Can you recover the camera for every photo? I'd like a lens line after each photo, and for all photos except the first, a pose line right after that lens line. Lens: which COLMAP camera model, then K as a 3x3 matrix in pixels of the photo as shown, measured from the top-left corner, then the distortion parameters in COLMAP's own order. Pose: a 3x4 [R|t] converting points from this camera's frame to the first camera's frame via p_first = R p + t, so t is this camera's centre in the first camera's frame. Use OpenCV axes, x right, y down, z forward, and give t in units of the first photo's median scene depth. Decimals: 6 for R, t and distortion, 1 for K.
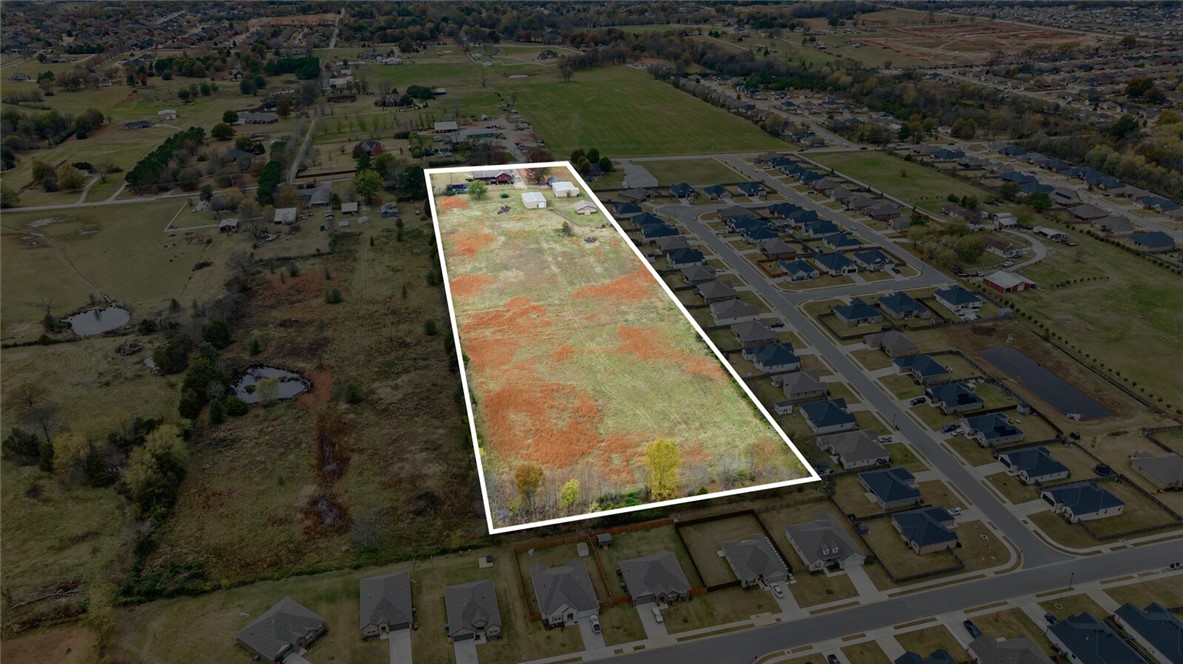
lens RADIAL K [[829.3, 0, 597.4], [0, 829.3, 332.4], [0, 0, 1]] dist [-0.048754, 0.054164]
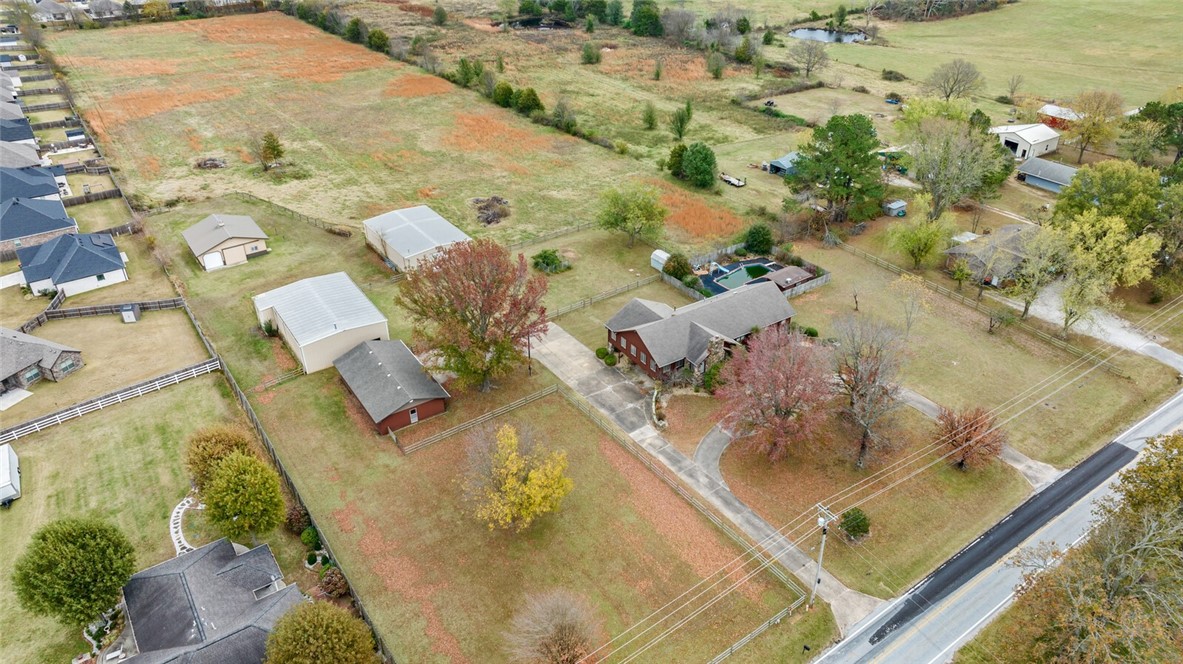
lens RADIAL K [[829.3, 0, 597.4], [0, 829.3, 332.4], [0, 0, 1]] dist [-0.048754, 0.054164]
pose [[-0.928442, 0.210133, -0.306333, -0.044255], [-0.142456, 0.560186, 0.816026, -0.423449], [0.343077, 0.801272, -0.490165, 1.317632]]
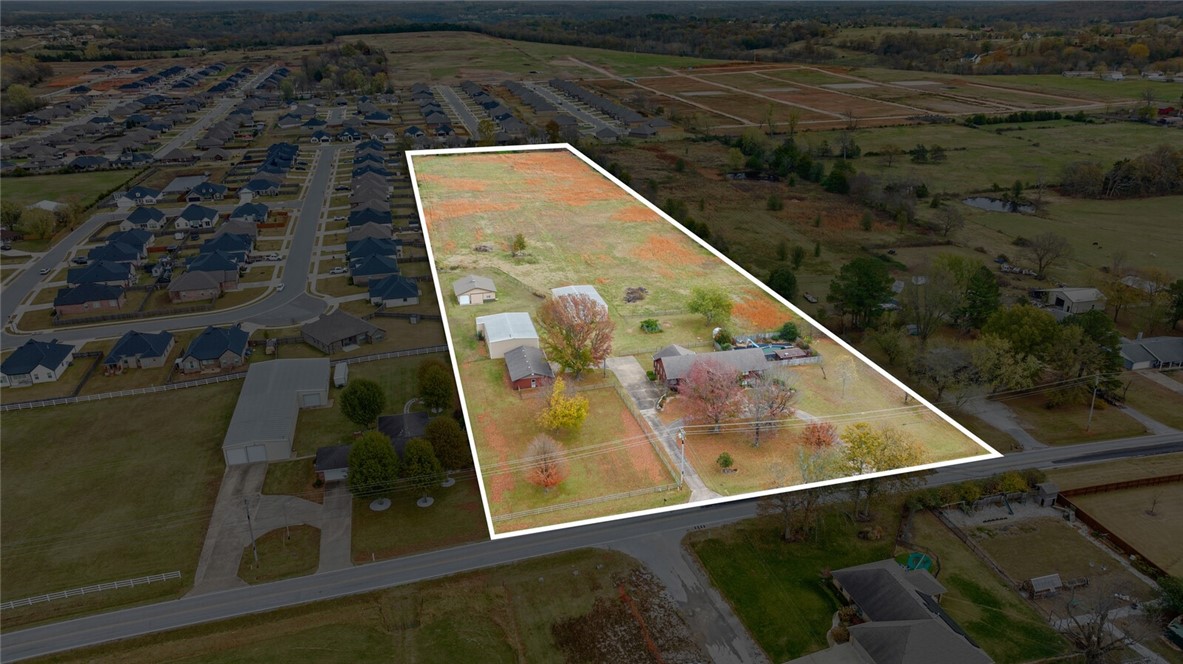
lens RADIAL K [[829.3, 0, 597.4], [0, 829.3, 332.4], [0, 0, 1]] dist [-0.048754, 0.054164]
pose [[-0.999662, 0.025586, -0.004519, -0.093250], [0.013805, 0.670405, 0.741867, -0.546142], [0.022011, 0.741554, -0.670532, 1.470075]]
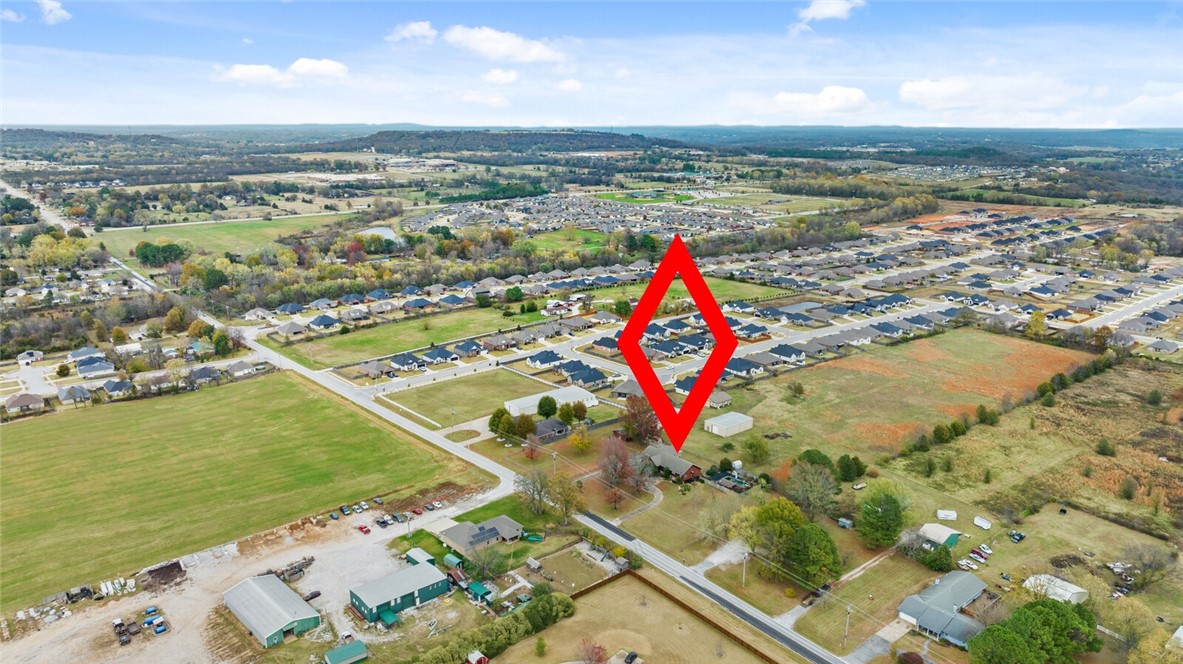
lens RADIAL K [[829.3, 0, 597.4], [0, 829.3, 332.4], [0, 0, 1]] dist [-0.048754, 0.054164]
pose [[-0.448179, -0.208445, 0.869302, -0.698467], [0.383704, 0.833444, 0.397671, -0.612066], [-0.807407, 0.511782, -0.293551, 1.400399]]
